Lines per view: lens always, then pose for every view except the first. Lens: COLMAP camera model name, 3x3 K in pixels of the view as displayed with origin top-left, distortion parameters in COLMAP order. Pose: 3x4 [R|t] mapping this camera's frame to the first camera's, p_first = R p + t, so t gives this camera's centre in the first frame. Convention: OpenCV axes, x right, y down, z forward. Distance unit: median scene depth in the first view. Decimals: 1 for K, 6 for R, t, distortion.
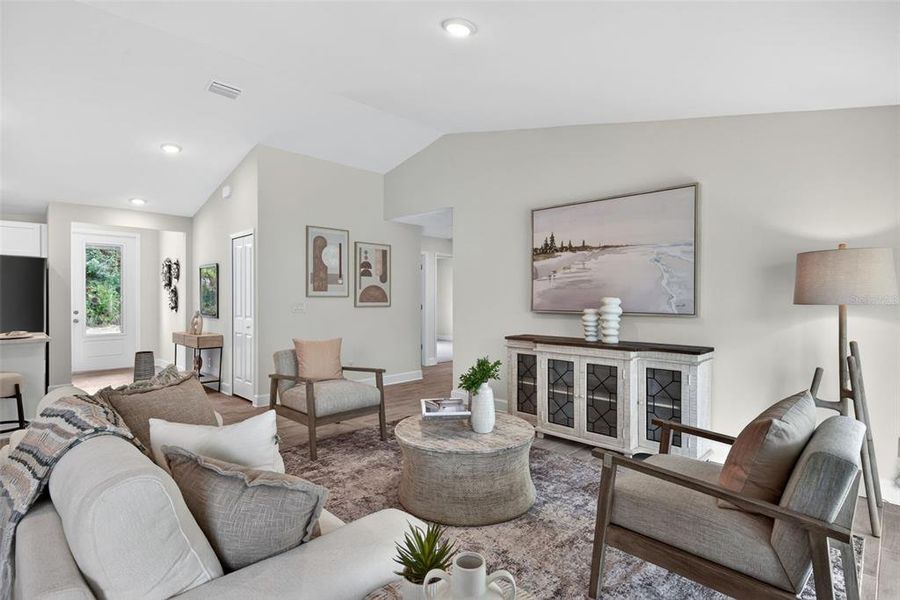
lens RADIAL K [[443.2, 0, 451.8], [0, 443.2, 298.9], [0, 0, 1]] dist [0.002142, 0.000647]
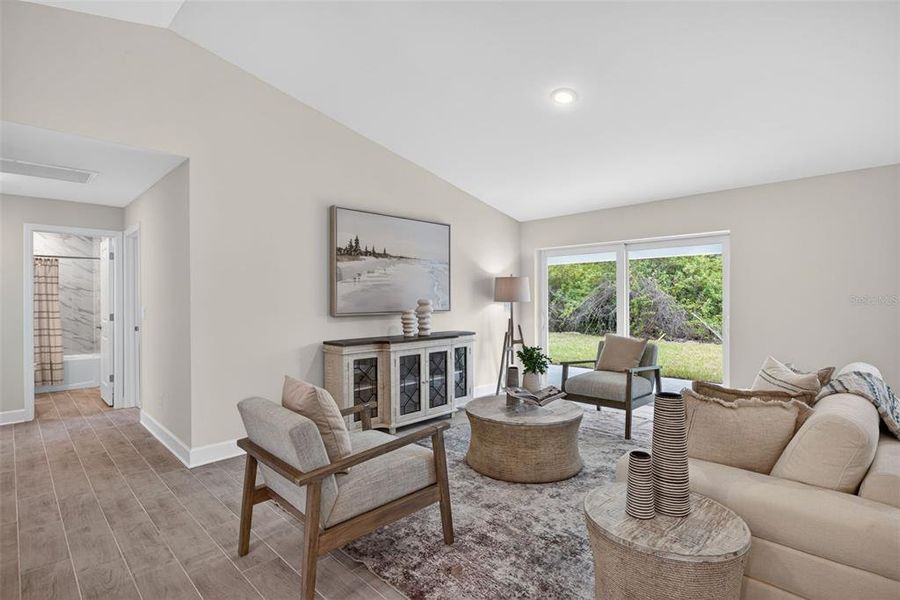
lens RADIAL K [[443.2, 0, 452.0], [0, 443.2, 298.3], [0, 0, 1]] dist [0.002142, 0.000647]
pose [[0.007338, 0.000263, 0.999973, -0.783024], [0.010853, 0.999941, -0.000342, -0.004344], [-0.999914, 0.010855, 0.007335, 0.787831]]
